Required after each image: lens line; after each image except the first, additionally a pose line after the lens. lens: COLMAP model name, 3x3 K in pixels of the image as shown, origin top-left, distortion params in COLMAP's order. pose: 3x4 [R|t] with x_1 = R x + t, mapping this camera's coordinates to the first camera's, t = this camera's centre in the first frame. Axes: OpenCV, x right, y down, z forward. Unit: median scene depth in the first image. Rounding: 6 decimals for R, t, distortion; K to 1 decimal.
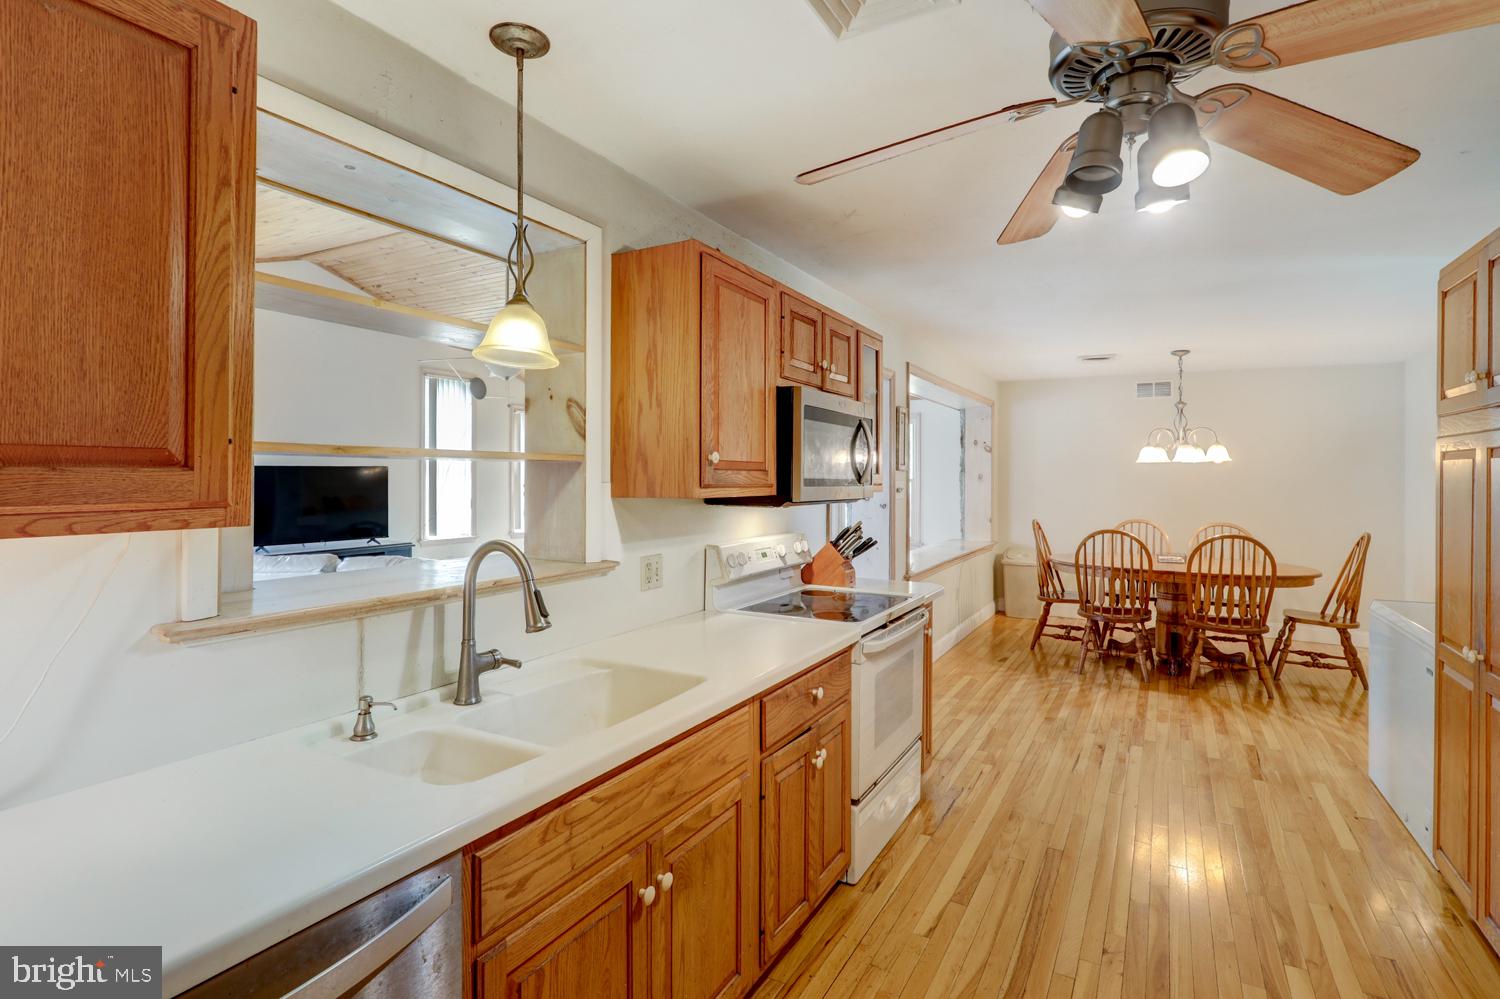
lens RADIAL K [[721.7, 0, 780.8], [0, 721.7, 483.5], [0, 0, 1]] dist [-0.010405, 0.004064]
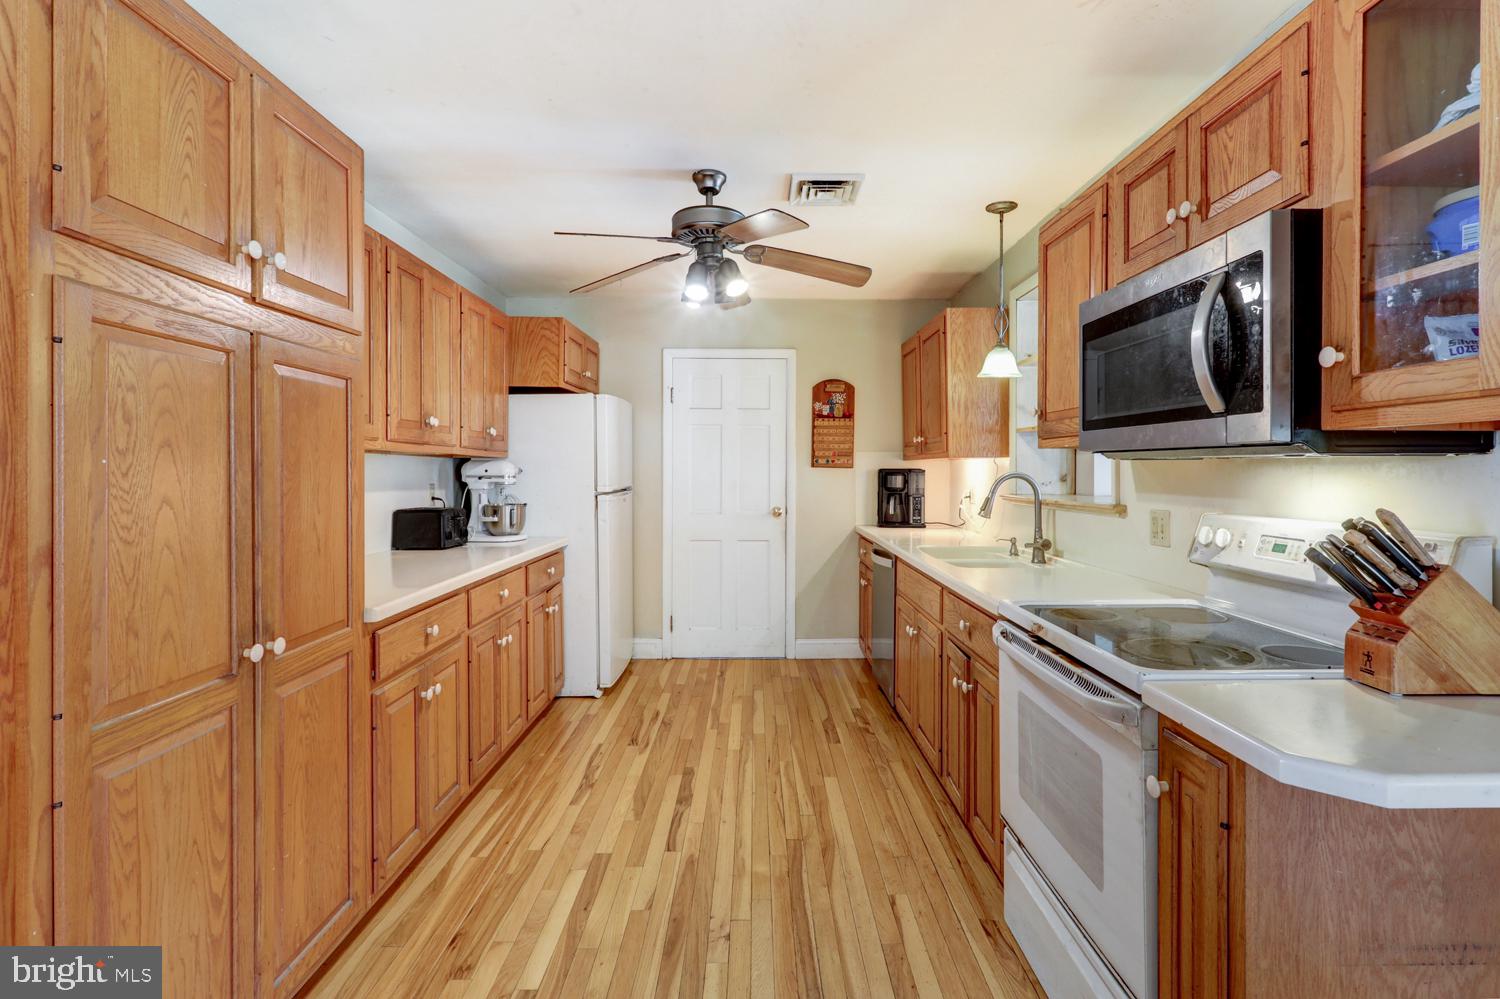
lens RADIAL K [[721.7, 0, 769.3], [0, 721.7, 469.3], [0, 0, 1]] dist [-0.010405, 0.004064]
pose [[-0.875120, 0.007517, -0.483847, 0.785800], [0.008545, 0.999963, 0.000080, 0.044329], [0.483830, -0.004065, -0.875153, 1.704534]]
